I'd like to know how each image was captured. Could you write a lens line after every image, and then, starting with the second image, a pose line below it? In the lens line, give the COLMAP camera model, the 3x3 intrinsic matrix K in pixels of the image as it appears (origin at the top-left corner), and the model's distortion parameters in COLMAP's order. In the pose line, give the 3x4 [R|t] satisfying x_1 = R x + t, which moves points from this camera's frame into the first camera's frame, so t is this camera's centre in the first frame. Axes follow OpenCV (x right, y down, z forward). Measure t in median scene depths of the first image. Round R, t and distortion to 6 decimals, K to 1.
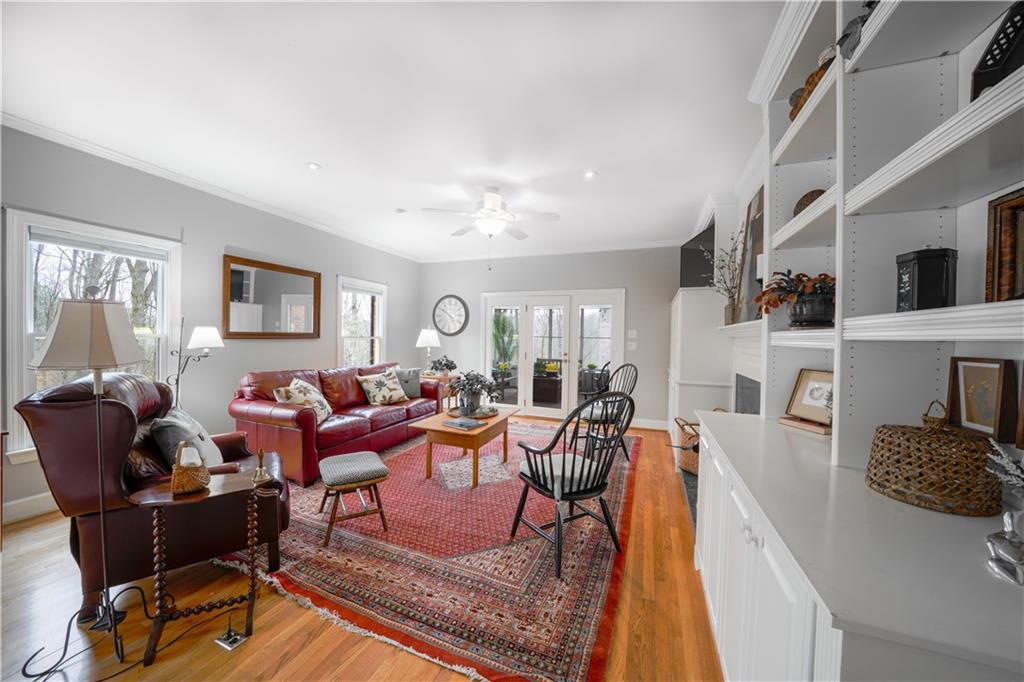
lens RADIAL K [[357.7, 0, 507.0], [0, 357.7, 340.2], [0, 0, 1]] dist [-0.001915, -0.000070]
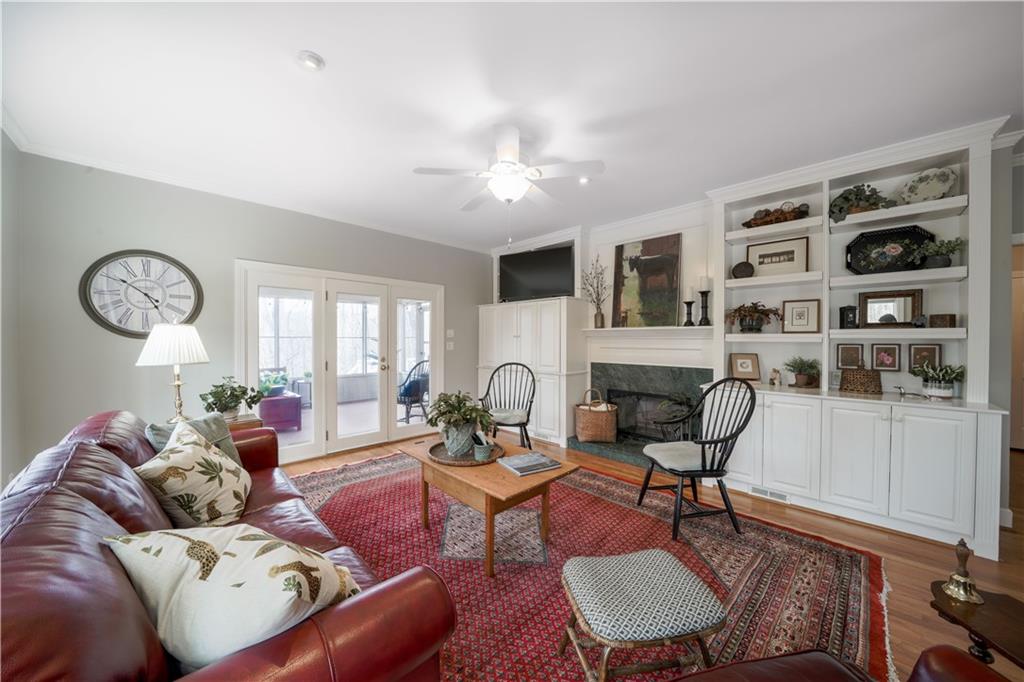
lens RADIAL K [[357.7, 0, 507.4], [0, 357.7, 341.0], [0, 0, 1]] dist [-0.001915, -0.000070]
pose [[0.408997, -0.024091, 0.912218, -0.476648], [0.014332, 0.999698, 0.019975, -0.013862], [-0.912423, 0.004904, 0.409219, 0.459187]]
